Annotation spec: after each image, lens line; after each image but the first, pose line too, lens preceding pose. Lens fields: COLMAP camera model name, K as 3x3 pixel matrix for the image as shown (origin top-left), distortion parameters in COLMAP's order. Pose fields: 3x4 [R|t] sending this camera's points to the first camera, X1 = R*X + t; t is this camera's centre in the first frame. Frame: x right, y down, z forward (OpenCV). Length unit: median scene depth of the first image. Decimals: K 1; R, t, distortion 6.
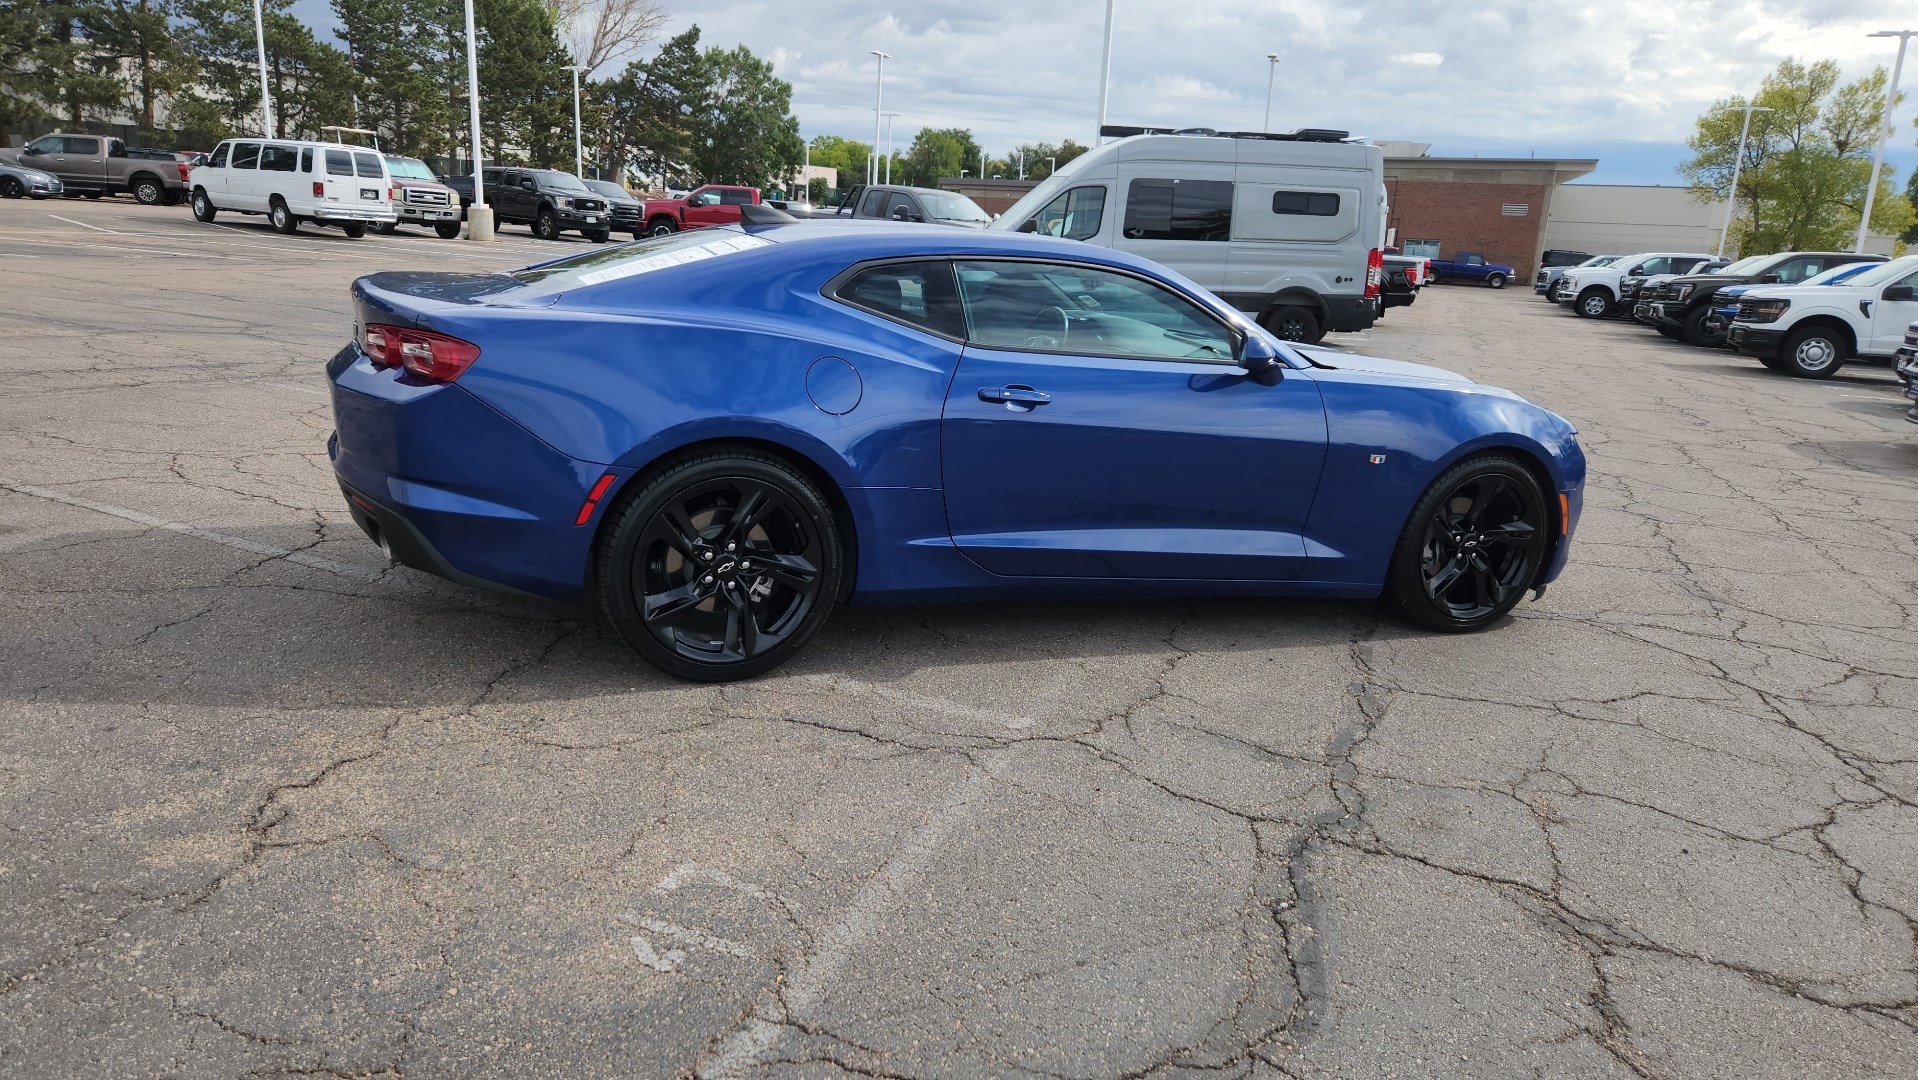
lens RADIAL K [[1285.1, 0, 927.5], [0, 1285.1, 532.3], [0, 0, 1]] dist [0.067697, -0.054705]
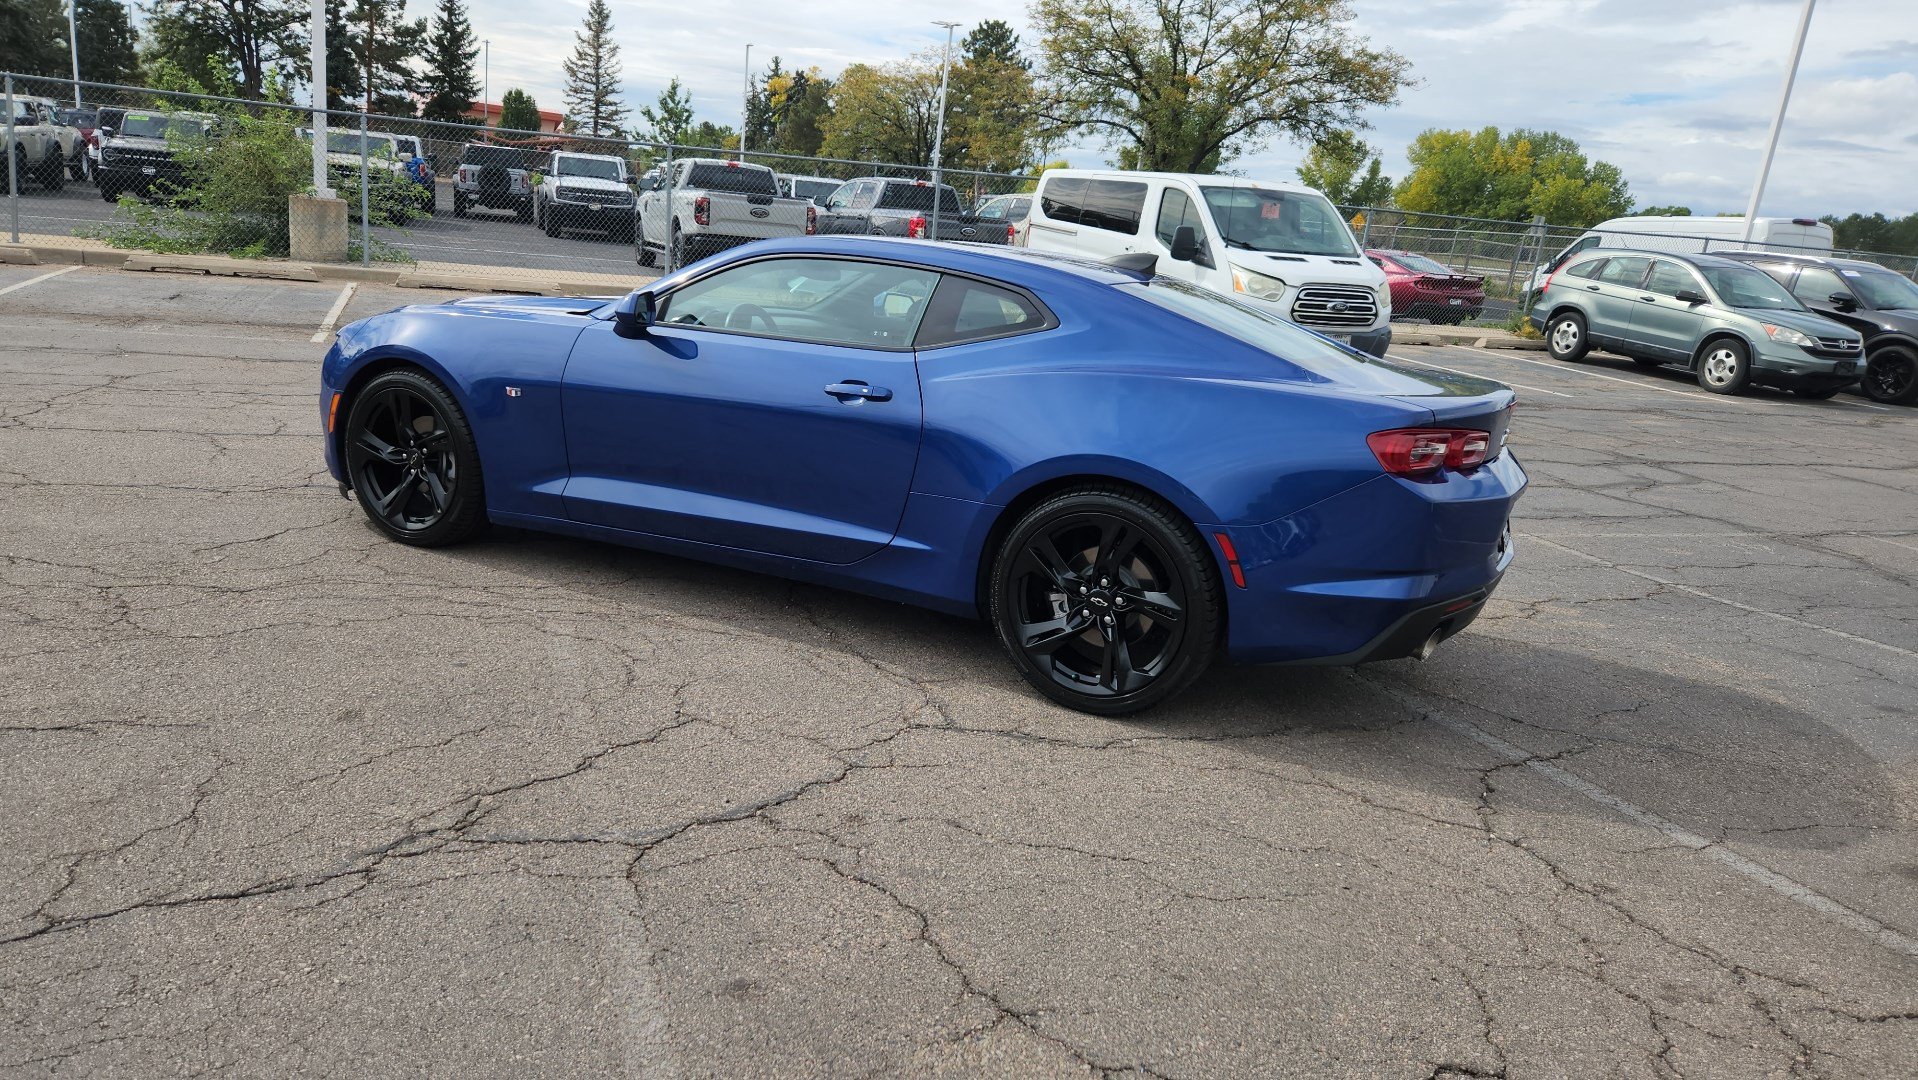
lens RADIAL K [[1285.1, 0, 926.5], [0, 1285.1, 543.4], [0, 0, 1]] dist [0.067697, -0.054705]
pose [[-0.641117, -0.309498, 0.702267, -0.214502], [0.044812, 0.898416, 0.436853, -0.132312], [-0.766133, 0.311544, -0.562121, 0.468913]]
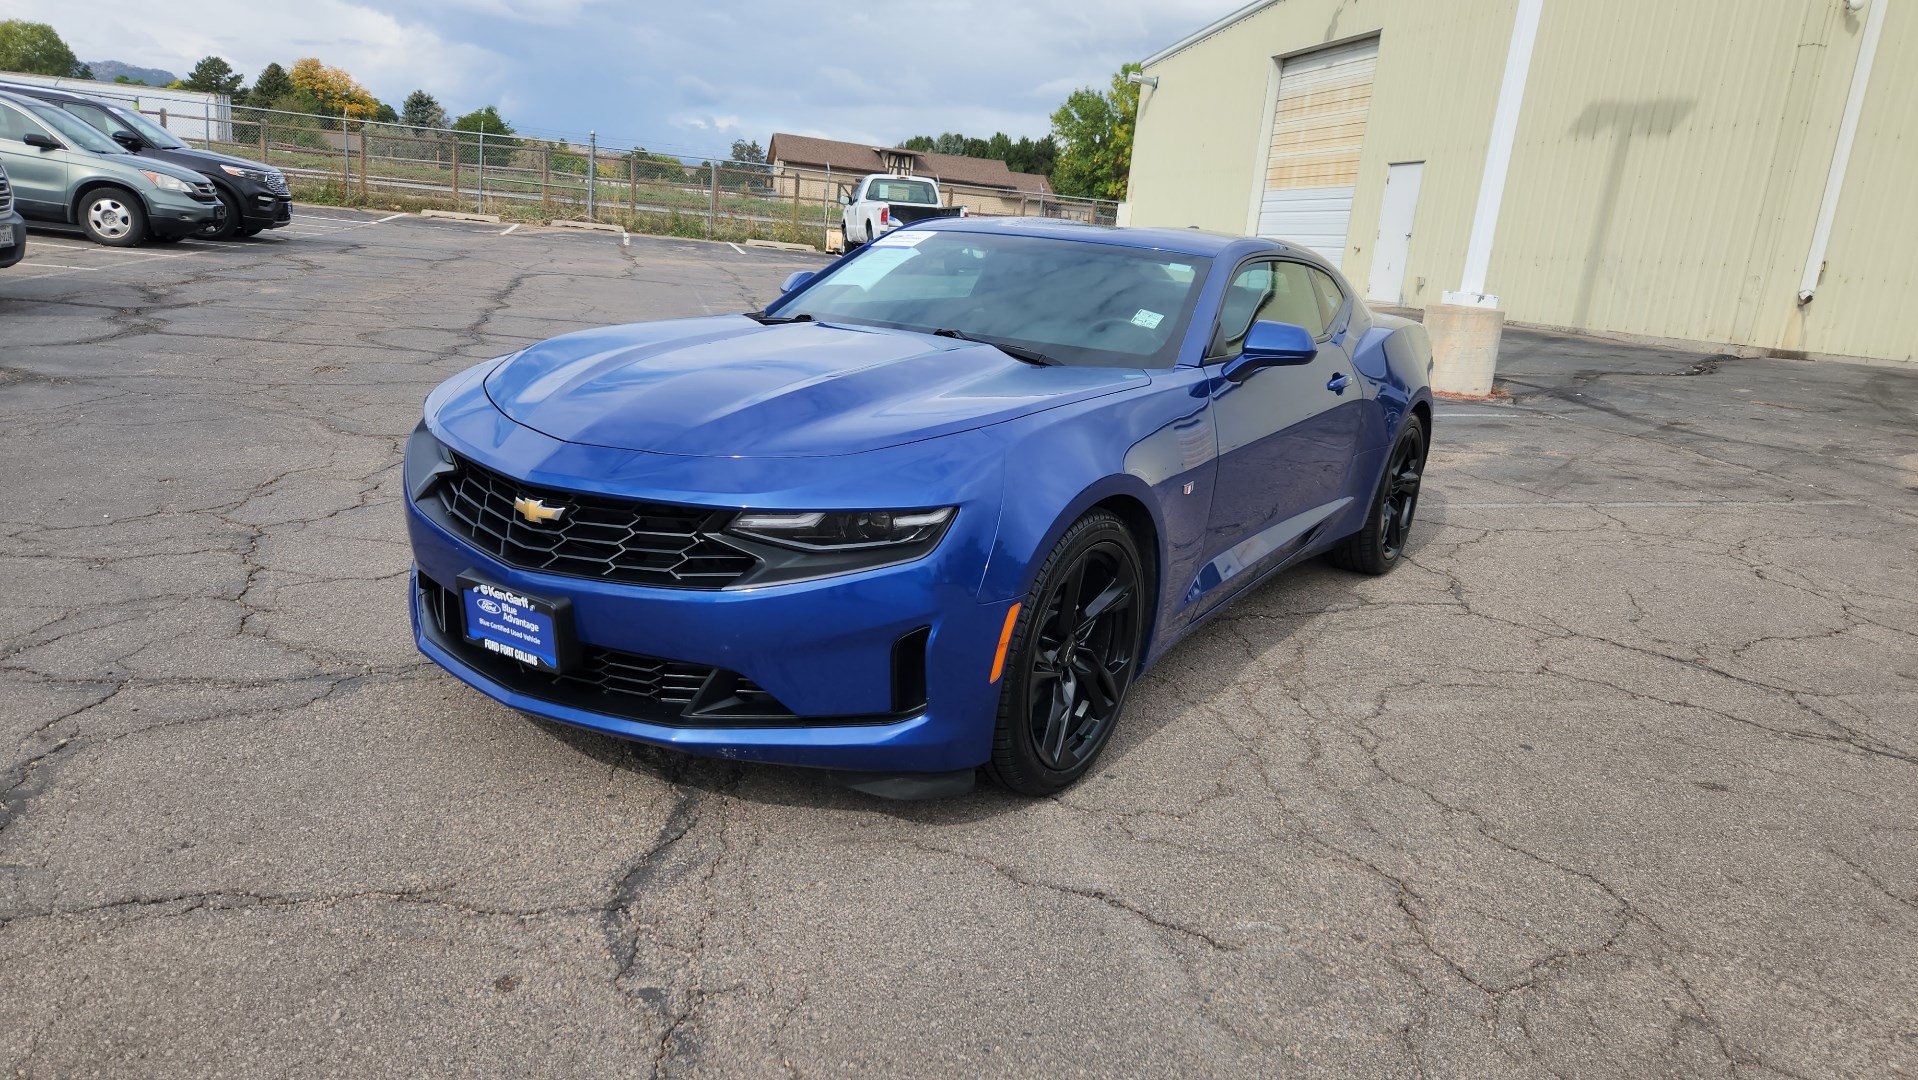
lens RADIAL K [[1285.1, 0, 948.3], [0, 1285.1, 532.5], [0, 0, 1]] dist [0.067697, -0.054705]
pose [[-0.812094, -0.004765, -0.583507, 0.202492], [-0.270975, 0.888689, 0.369871, -0.101694], [0.516794, 0.458486, -0.722990, 0.500714]]
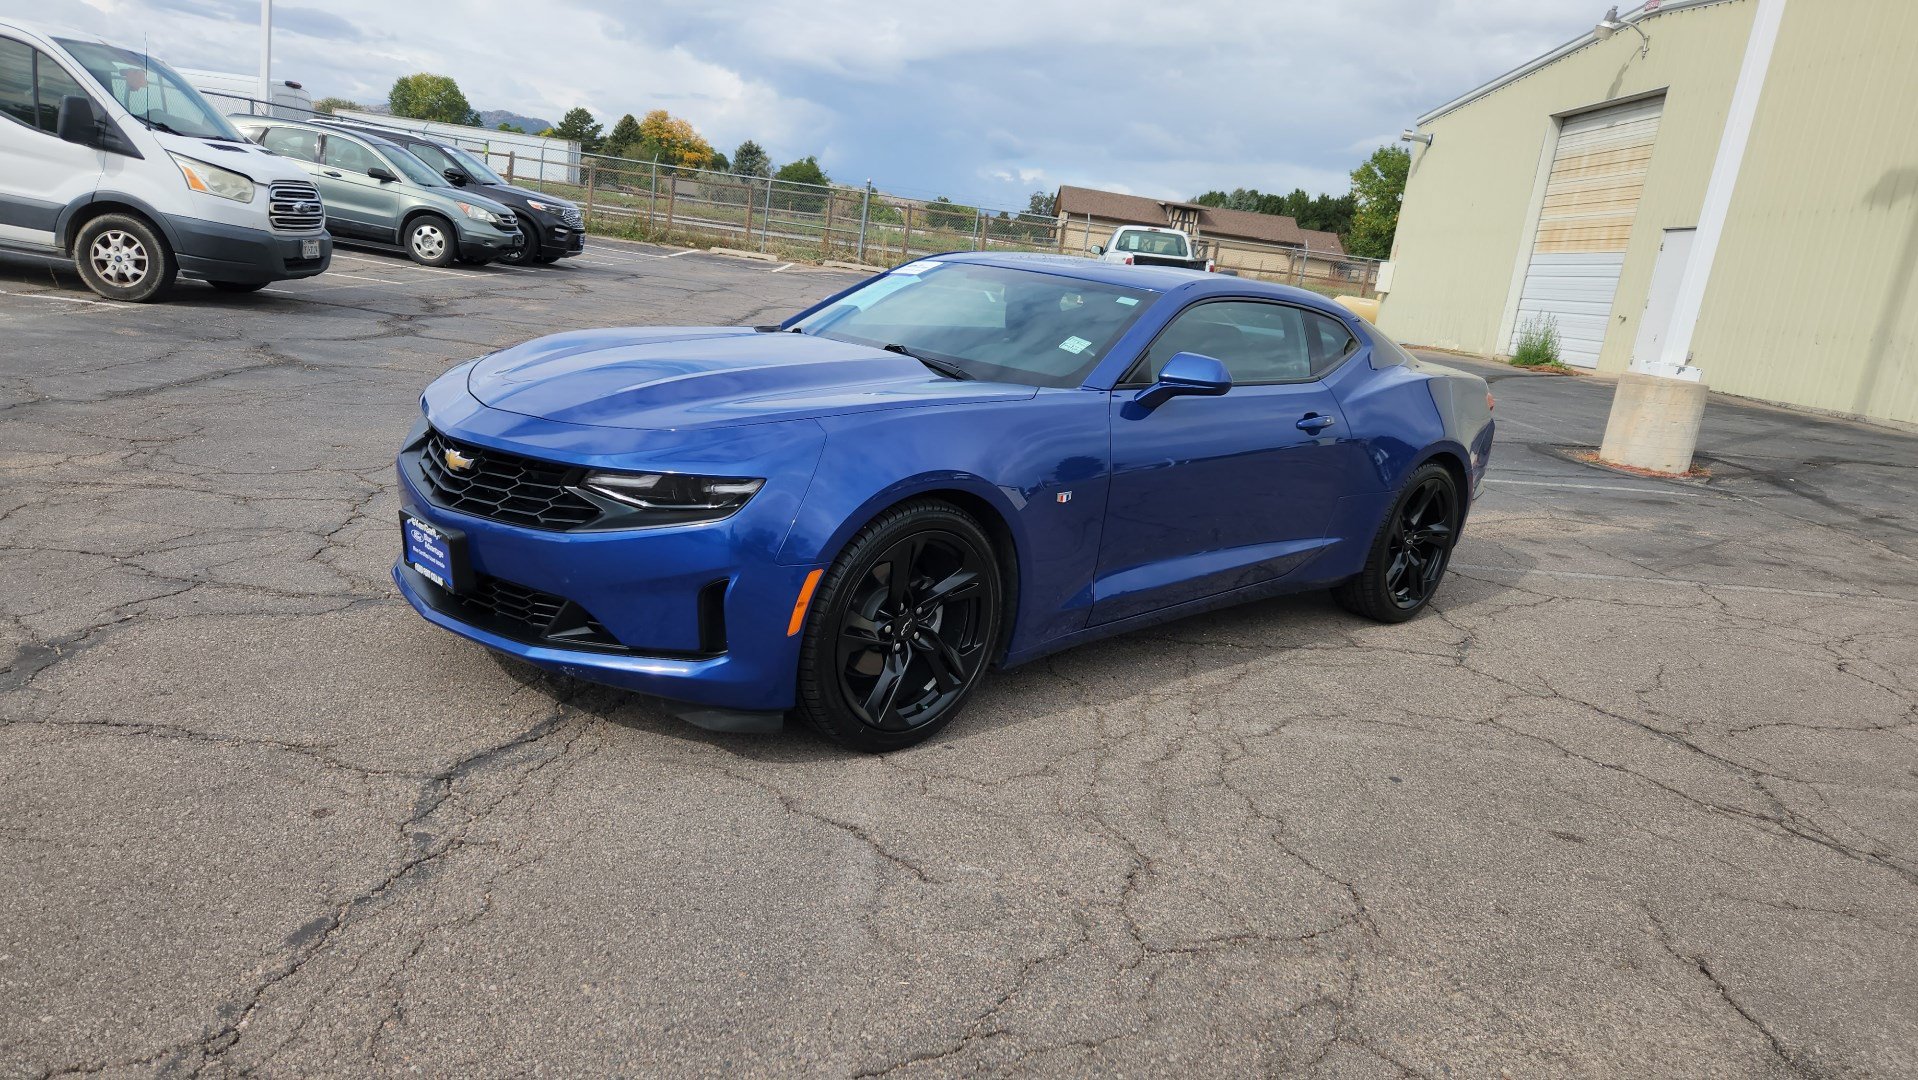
lens RADIAL K [[1285.1, 0, 939.6], [0, 1285.1, 534.2], [0, 0, 1]] dist [0.067697, -0.054705]
pose [[-0.912919, -0.098483, -0.396080, 0.159131], [-0.266357, 0.879064, 0.395348, -0.119021], [0.309245, 0.466419, -0.828746, 0.549695]]
